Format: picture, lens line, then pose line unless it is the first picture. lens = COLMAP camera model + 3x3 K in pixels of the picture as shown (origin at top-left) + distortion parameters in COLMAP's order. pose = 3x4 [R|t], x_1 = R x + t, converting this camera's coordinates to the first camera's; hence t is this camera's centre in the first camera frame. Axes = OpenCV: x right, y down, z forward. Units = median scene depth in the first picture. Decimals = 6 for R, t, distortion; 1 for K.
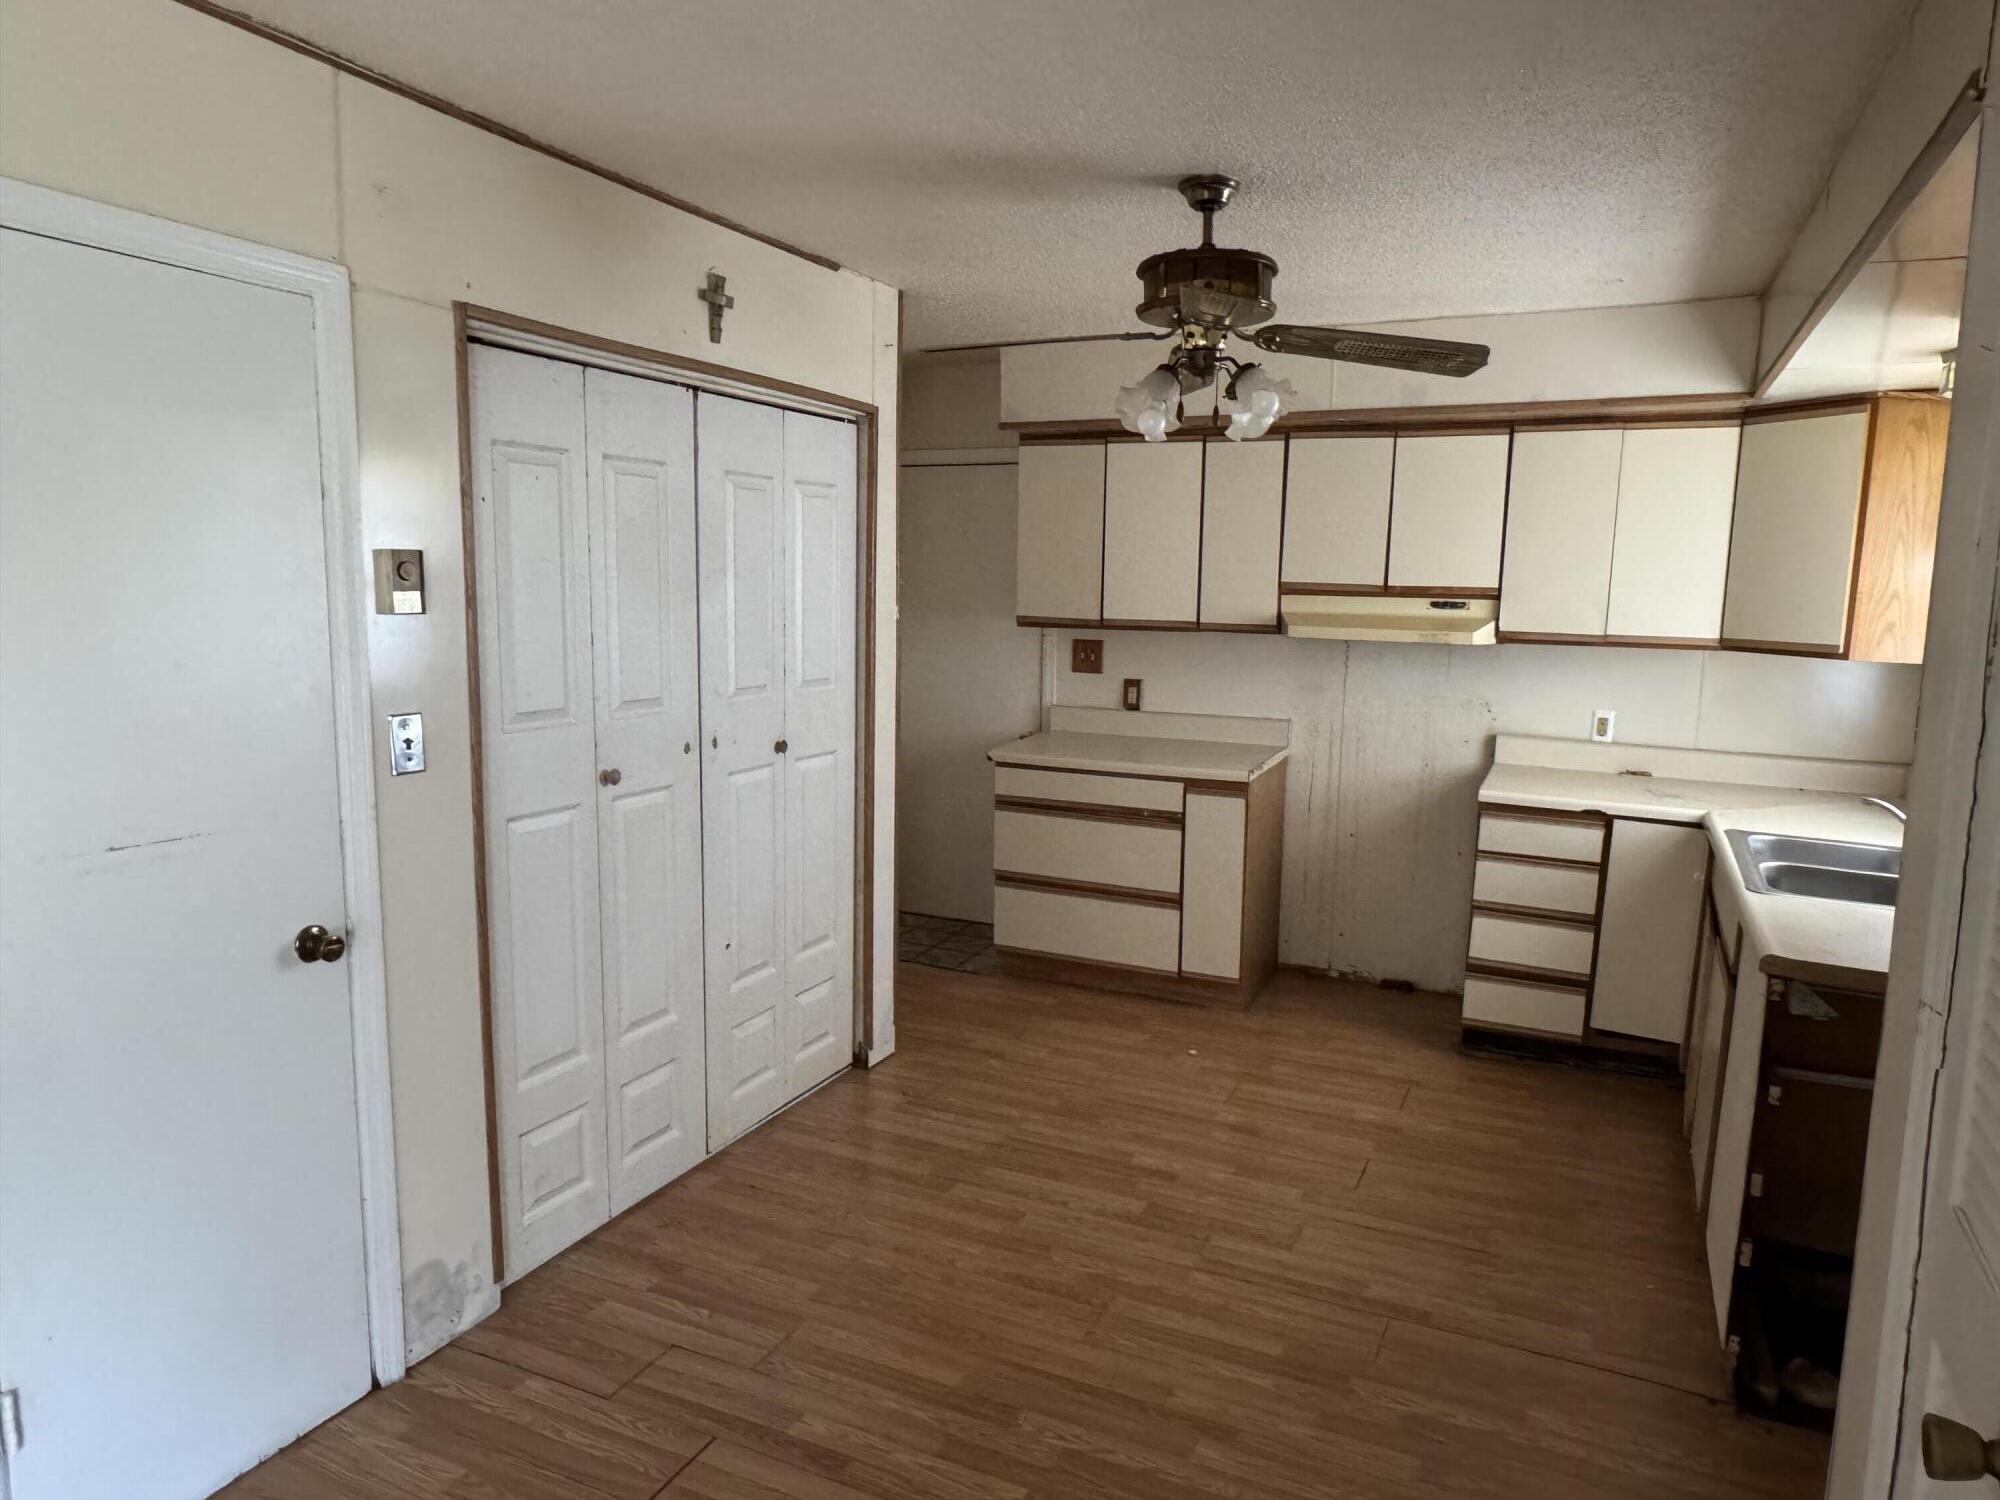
lens RADIAL K [[1276.1, 0, 1000.0], [0, 1276.1, 750.0], [0, 0, 1]] dist [-0.011571, 0.000715]
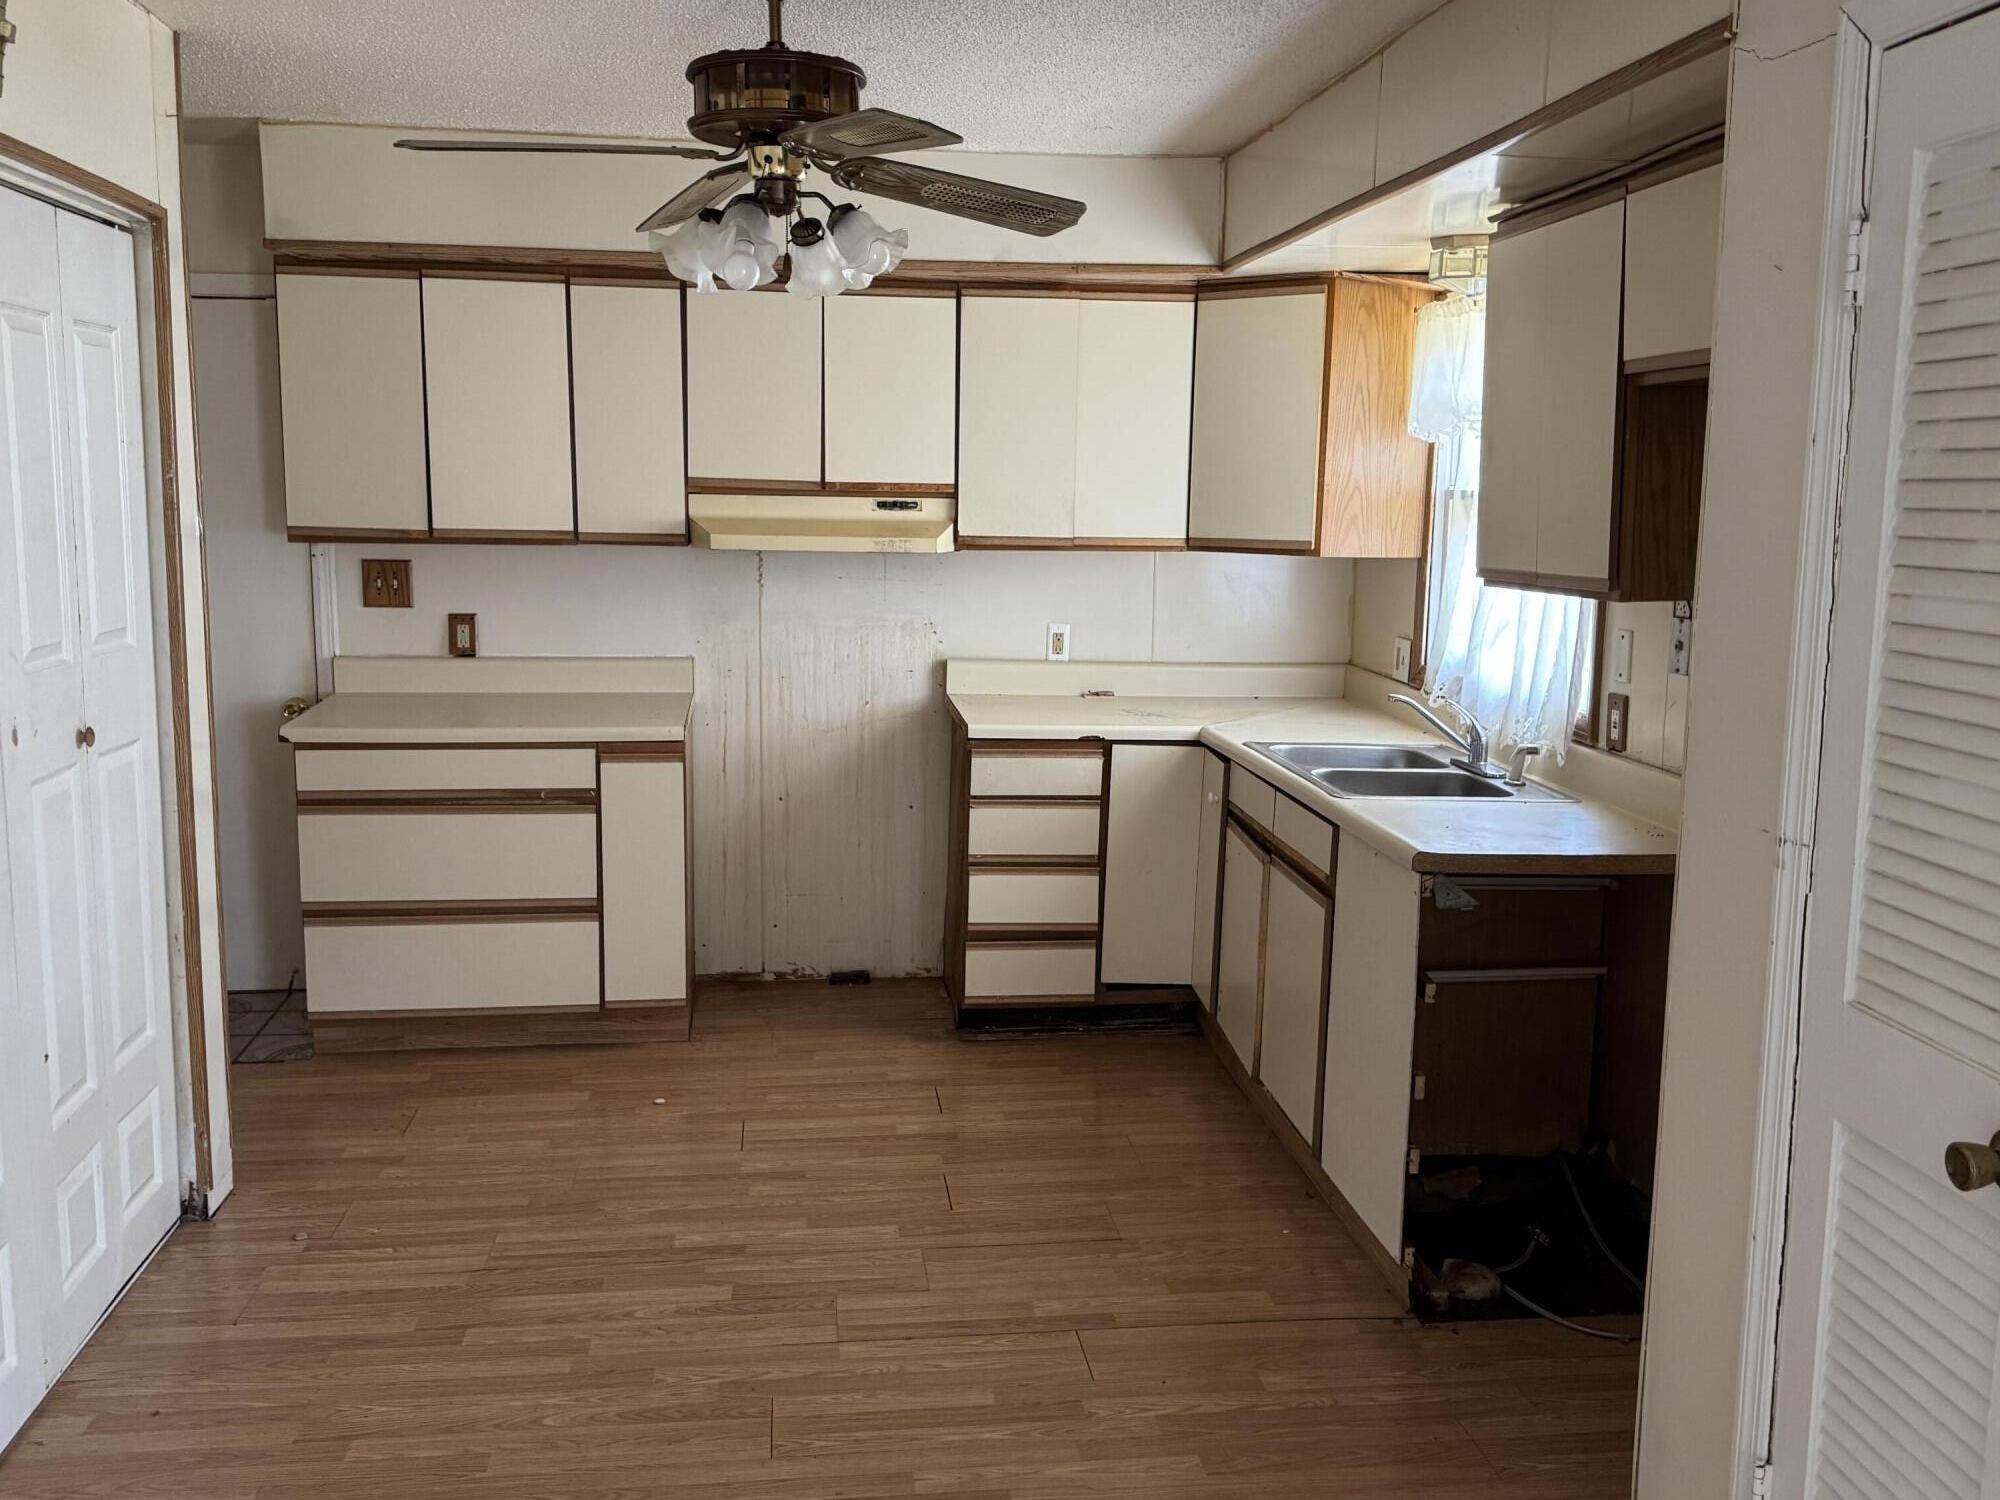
lens RADIAL K [[1758.2, 0, 998.2], [0, 1758.2, 737.1], [0, 0, 1]] dist [0.158100, -0.322787]
pose [[0.846099, -0.081629, 0.526738, -0.224884], [0.073417, 0.996632, 0.036519, -0.001477], [-0.527945, 0.007773, 0.849243, -0.000638]]
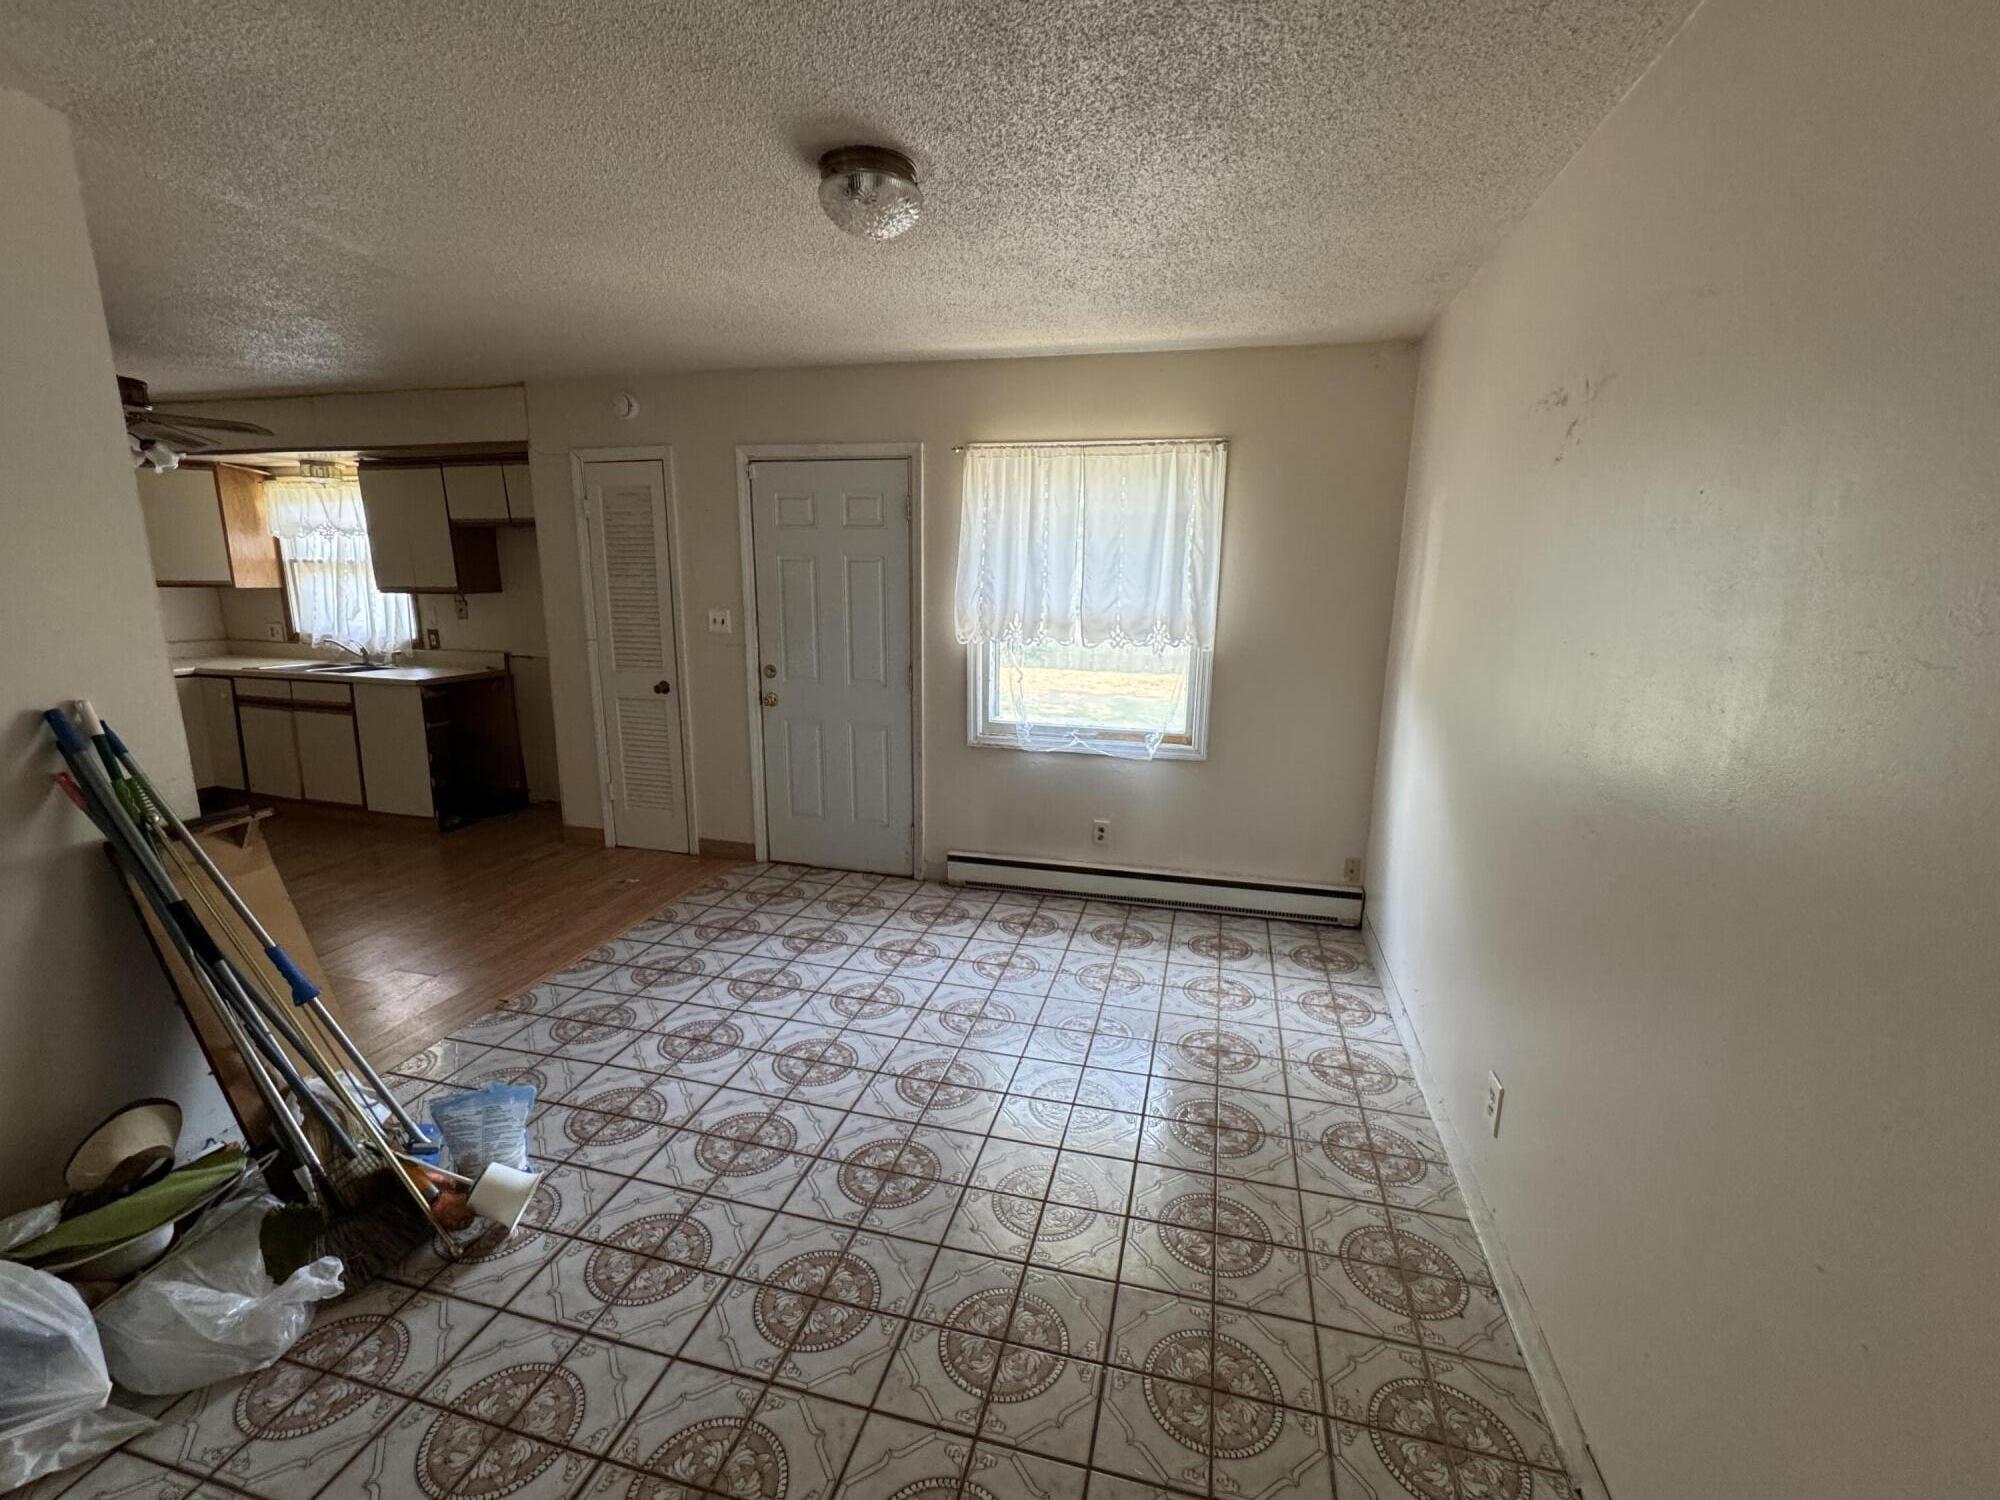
lens RADIAL K [[866.4, 0, 1000.0], [0, 866.4, 750.0], [0, 0, 1]] dist [0.000453, 0.000048]
pose [[-0.187270, -0.221225, 0.957073, -0.818233], [0.120889, 0.961714, 0.245952, -0.008092], [-0.974841, 0.161759, -0.153357, -0.001317]]
